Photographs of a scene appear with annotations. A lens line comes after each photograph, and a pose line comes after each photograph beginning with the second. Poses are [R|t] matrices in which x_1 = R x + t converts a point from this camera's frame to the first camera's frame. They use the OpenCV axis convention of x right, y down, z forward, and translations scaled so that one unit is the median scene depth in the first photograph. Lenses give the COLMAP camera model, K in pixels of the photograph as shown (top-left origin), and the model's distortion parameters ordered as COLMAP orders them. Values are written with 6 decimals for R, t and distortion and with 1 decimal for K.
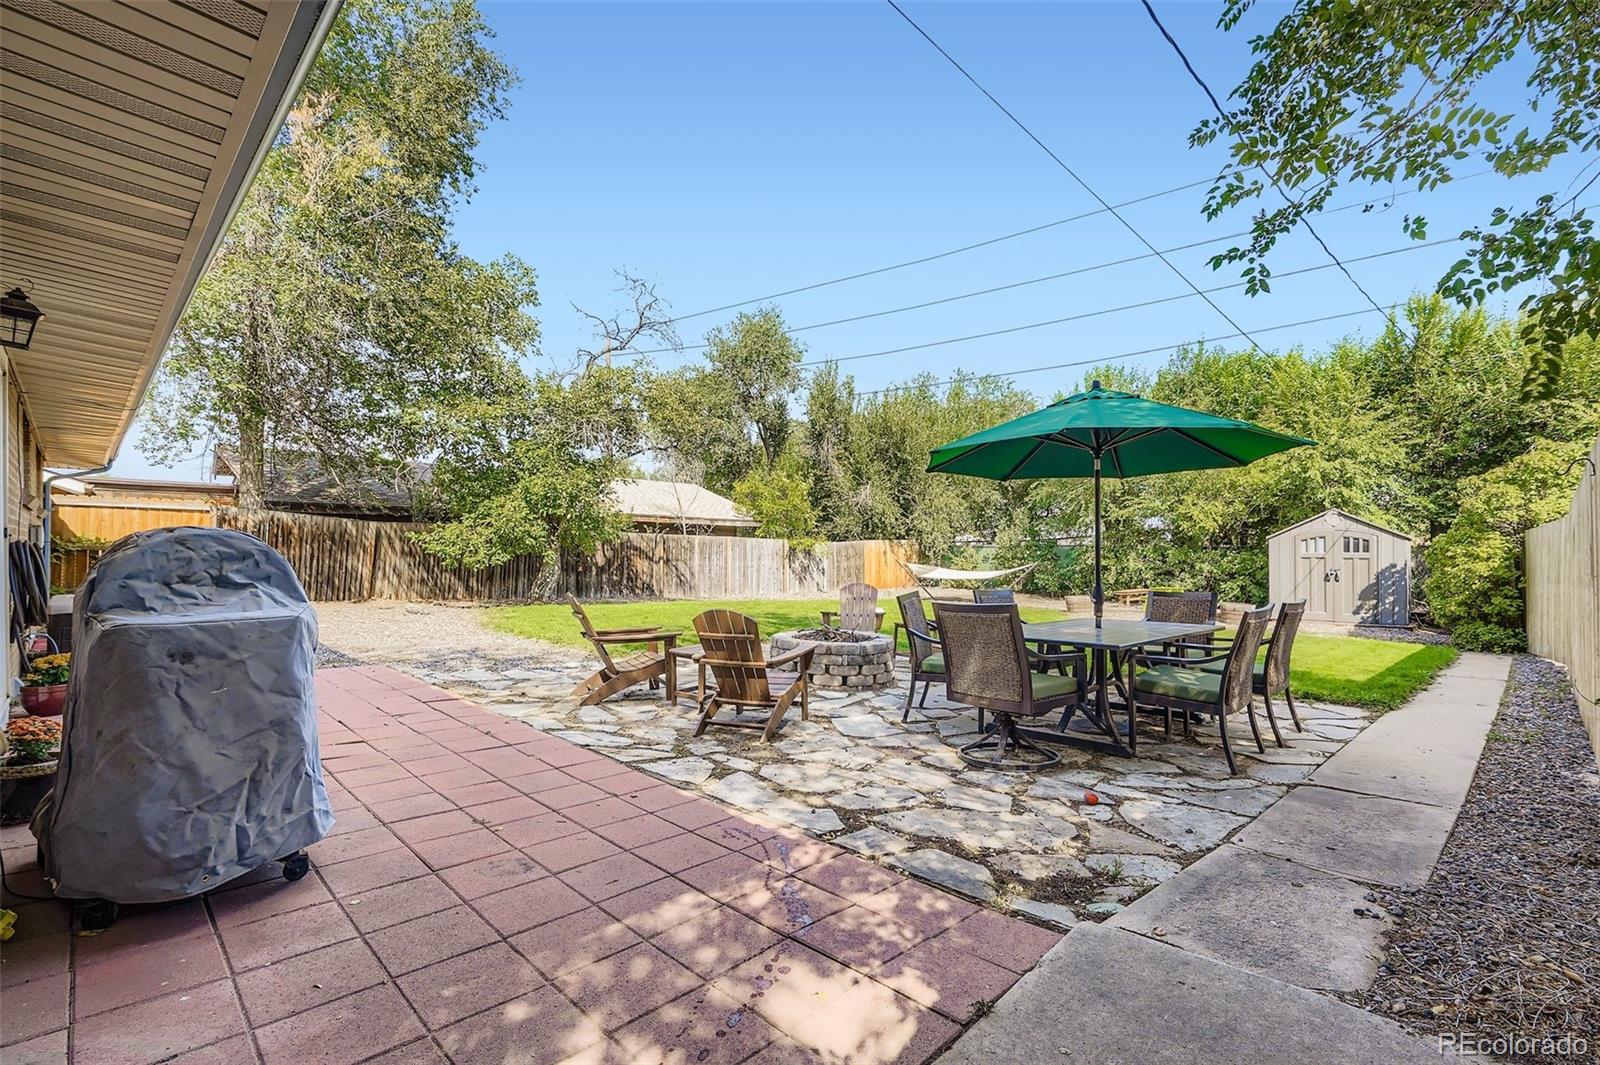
lens RADIAL K [[728.3, 0, 800.0], [0, 728.3, 532.5], [0, 0, 1]] dist [-0.000353, -0.000041]
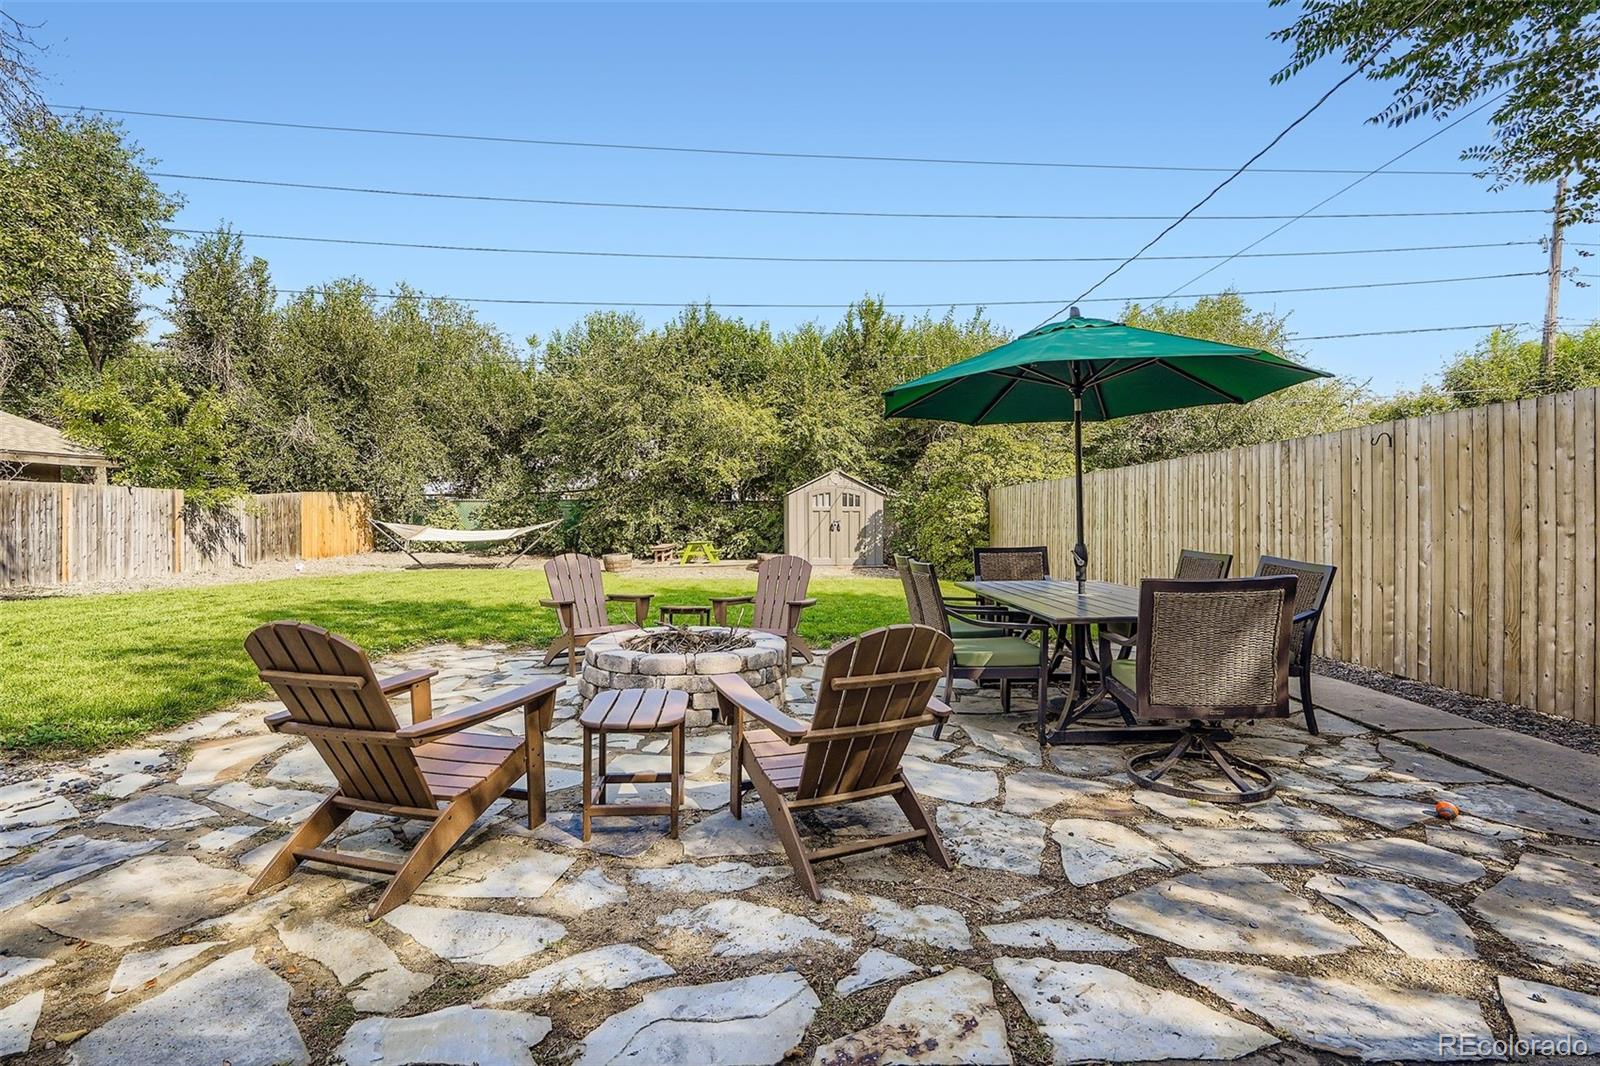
lens RADIAL K [[731.9, 0, 796.0], [0, 731.9, 501.2], [0, 0, 1]] dist [-0.002630, -0.000549]
pose [[0.691547, 0.000794, 0.722331, -0.103446], [-0.015503, 0.999785, 0.013743, 0.002609], [-0.722165, -0.020702, 0.691411, 0.159256]]
